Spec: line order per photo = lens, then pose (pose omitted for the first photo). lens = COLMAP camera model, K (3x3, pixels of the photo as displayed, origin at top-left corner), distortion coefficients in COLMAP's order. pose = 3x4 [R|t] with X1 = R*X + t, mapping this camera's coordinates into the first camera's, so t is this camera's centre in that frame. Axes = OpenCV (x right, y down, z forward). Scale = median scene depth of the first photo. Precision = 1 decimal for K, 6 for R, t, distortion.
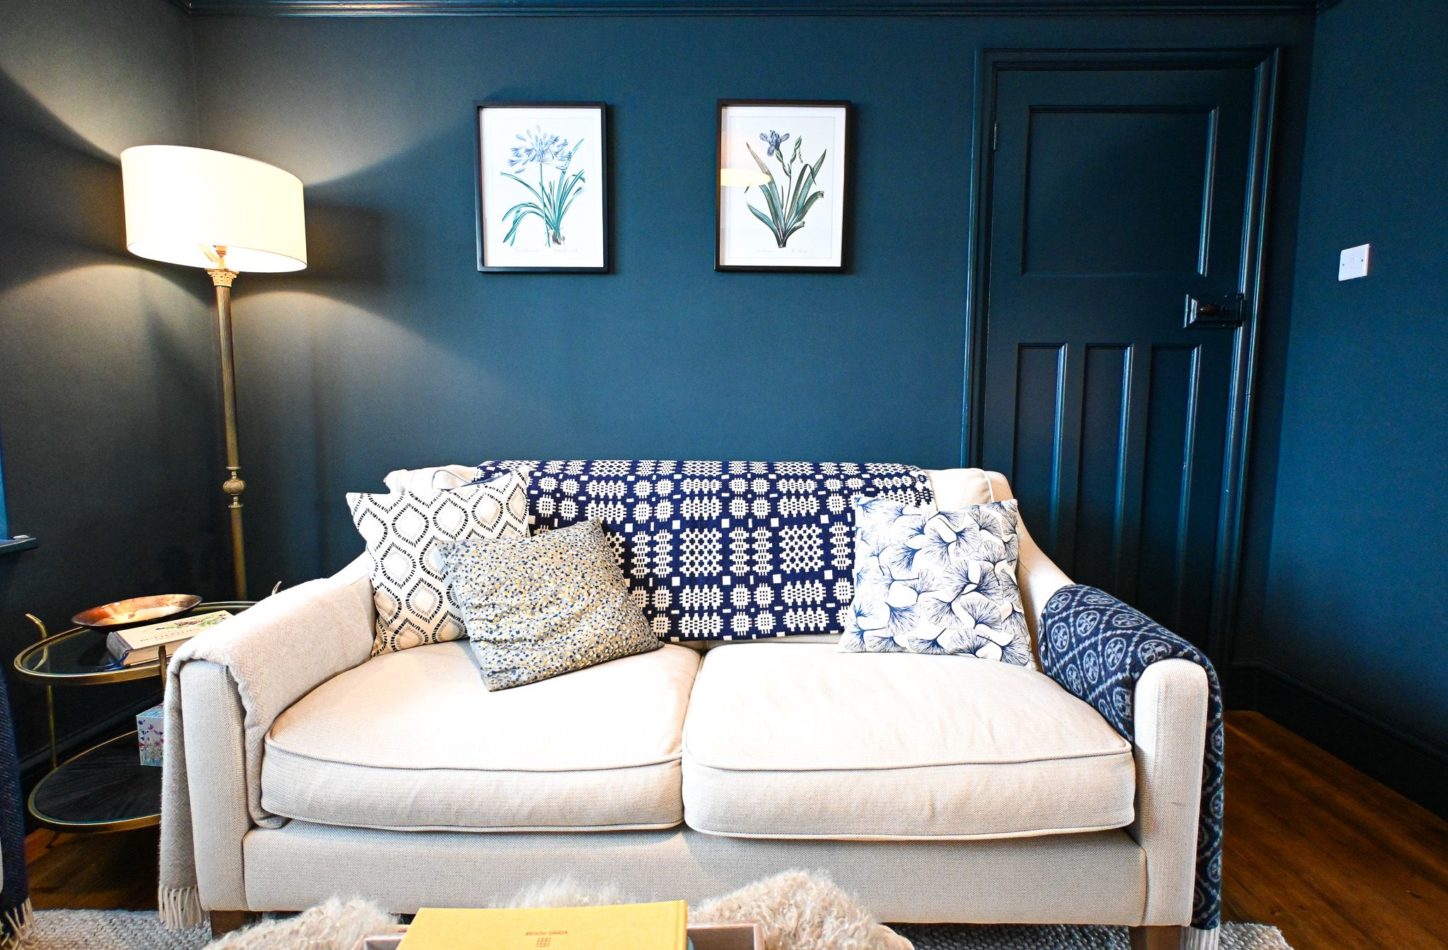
lens RADIAL K [[711.8, 0, 725.5], [0, 711.8, 471.2], [0, 0, 1]] dist [-0.004136, 0.000045]
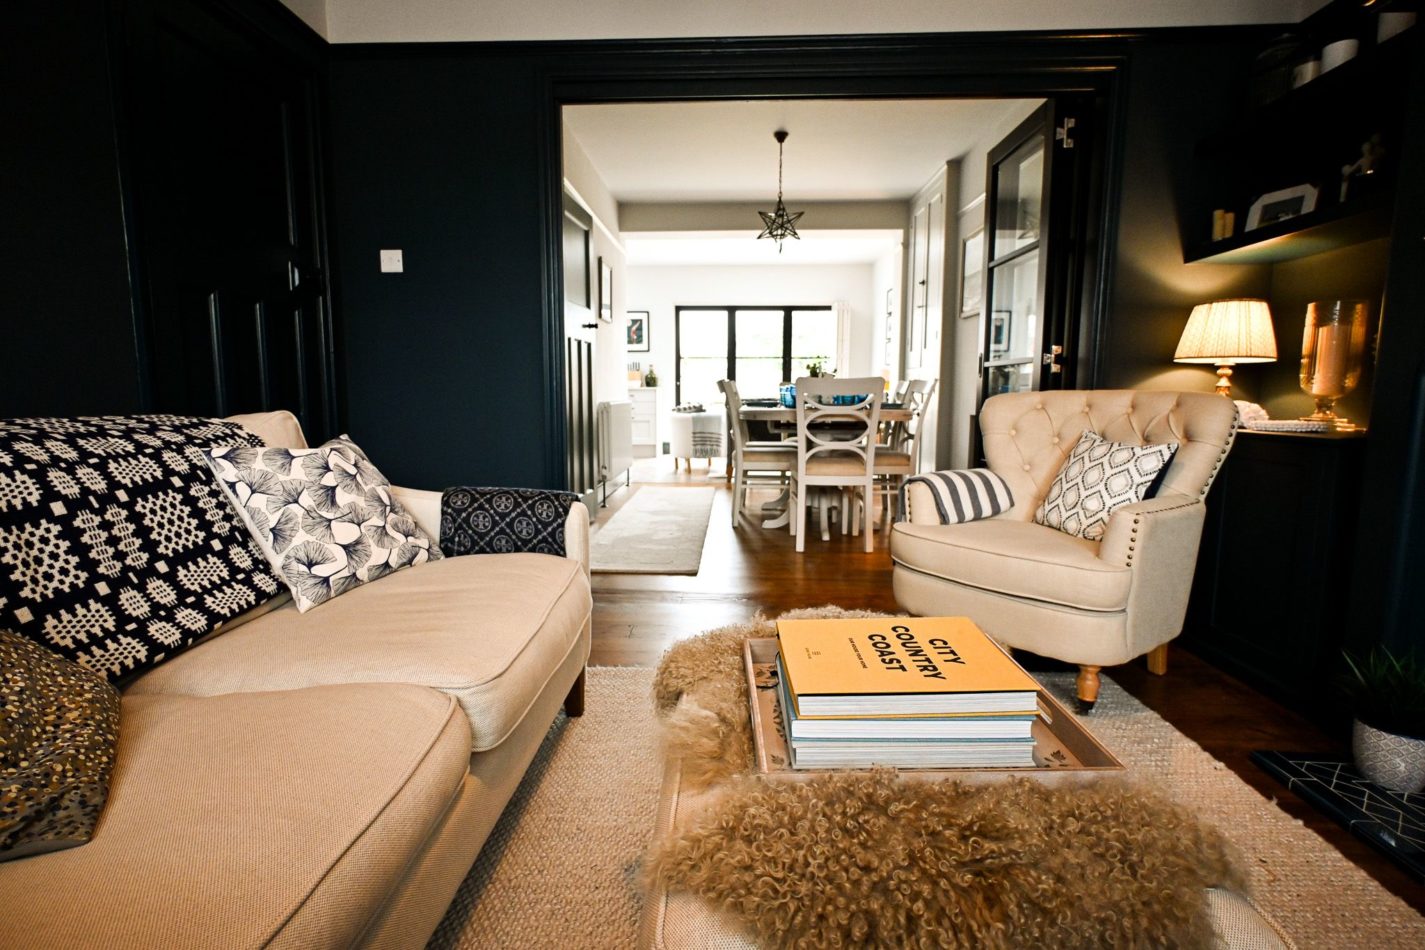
lens RADIAL K [[701.9, 0, 709.8], [0, 701.9, 477.9], [0, 0, 1]] dist [-0.002555, 0.001891]
pose [[0.025501, -0.127232, 0.991545, -0.613272], [0.096620, 0.987538, 0.124232, 0.024996], [-0.994995, 0.092635, 0.037476, 0.399158]]
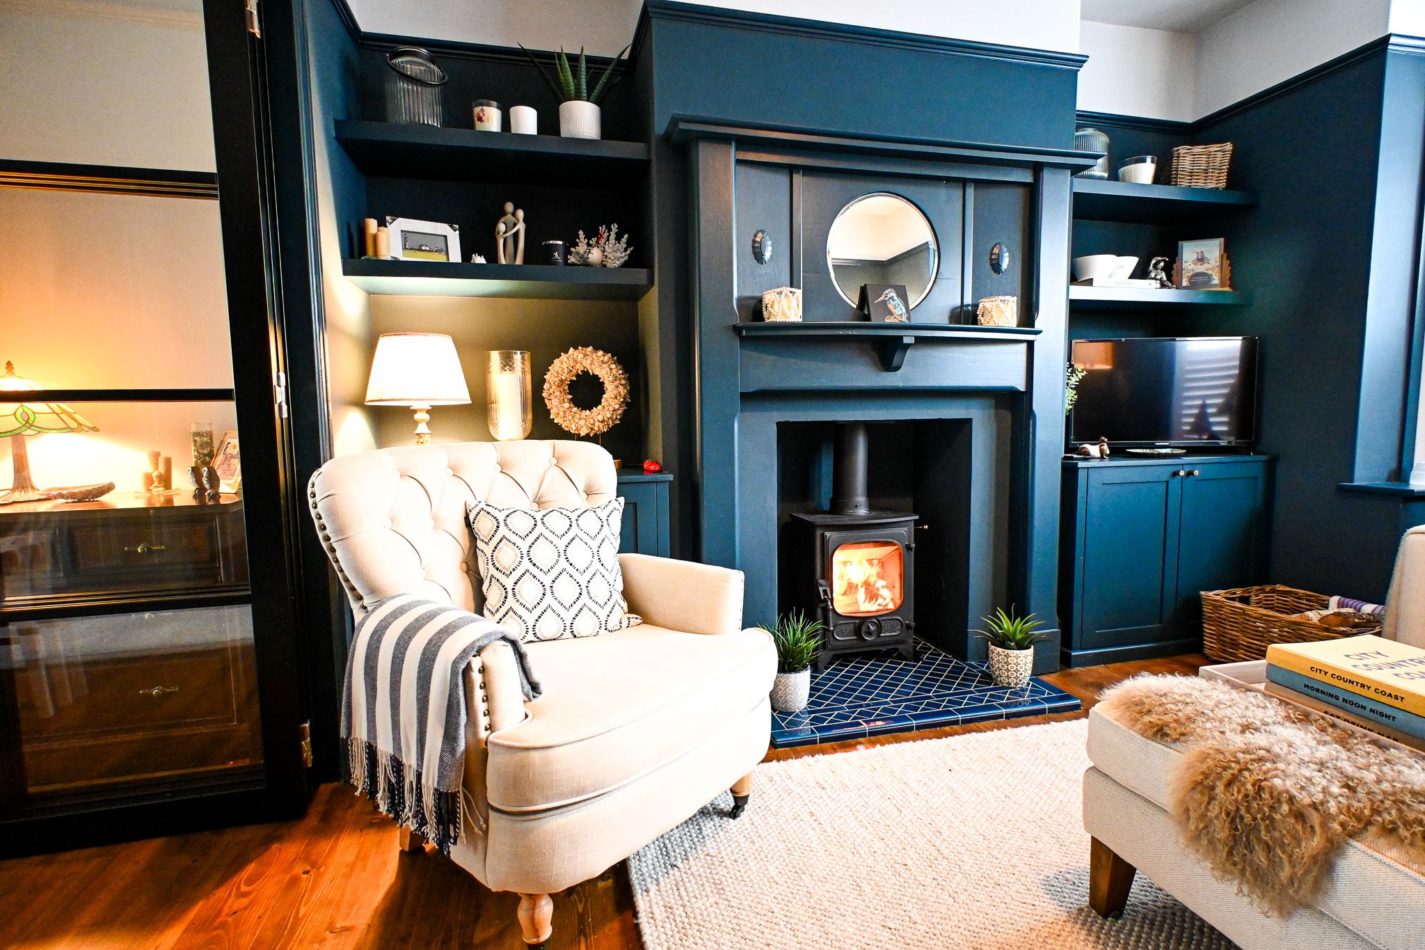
lens RADIAL K [[701.9, 0, 709.8], [0, 701.9, 477.9], [0, 0, 1]] dist [-0.002555, 0.001891]
pose [[-0.967810, 0.030185, -0.249865, 0.677991], [-0.017561, 0.982263, 0.186683, -0.042315], [0.251069, 0.185062, -0.950114, 0.701379]]
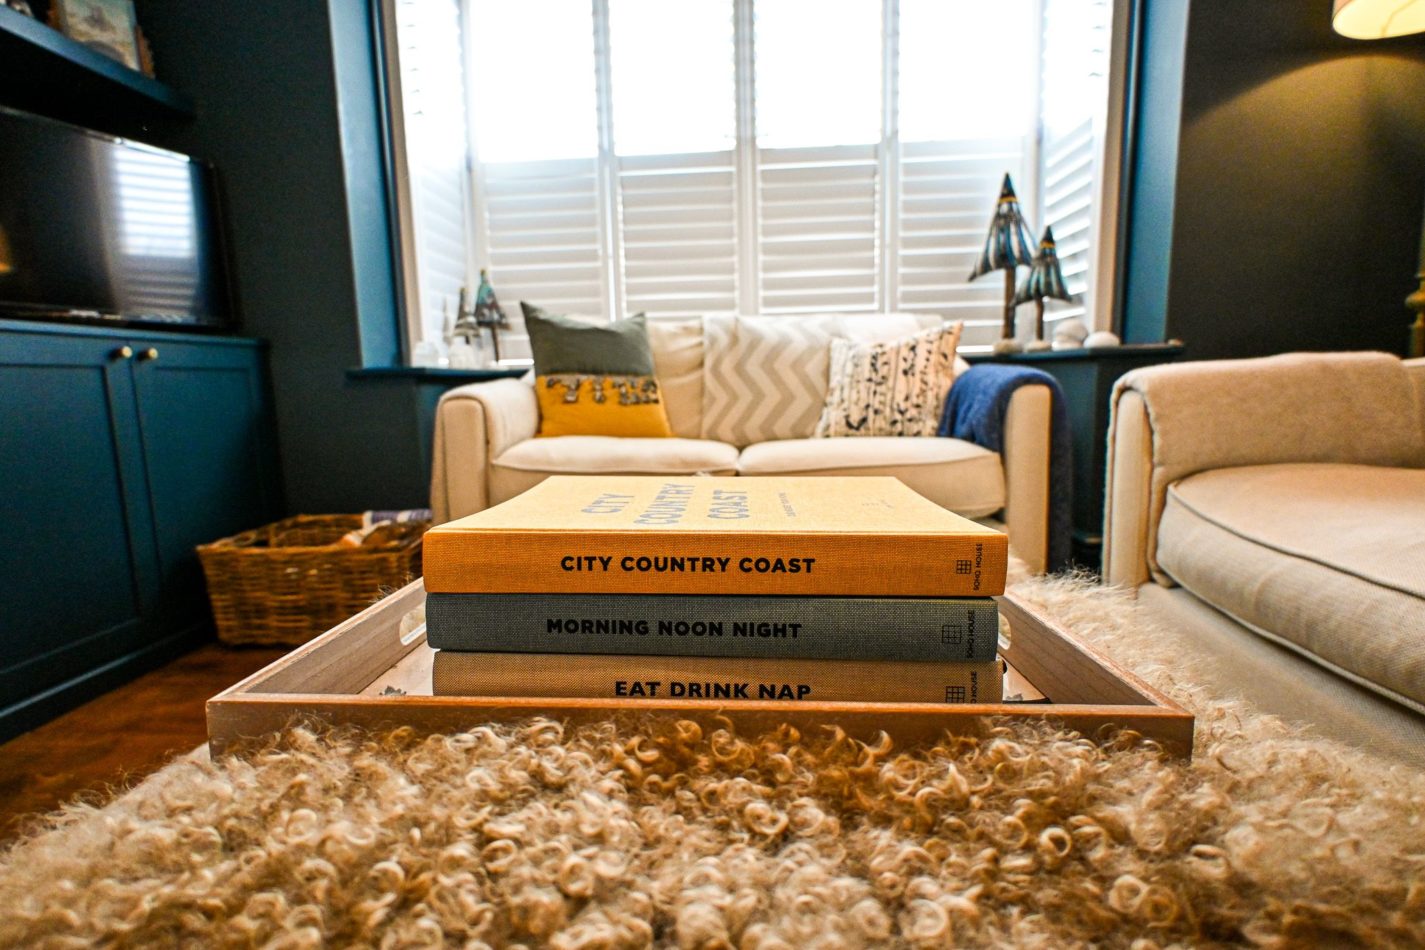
lens RADIAL K [[701.9, 0, 709.8], [0, 701.9, 477.9], [0, 0, 1]] dist [-0.002555, 0.001891]
pose [[-0.056665, 0.133743, -0.989395, 0.169005], [-0.072368, 0.987830, 0.137676, 0.189705], [0.995767, 0.079402, -0.046297, 0.303150]]
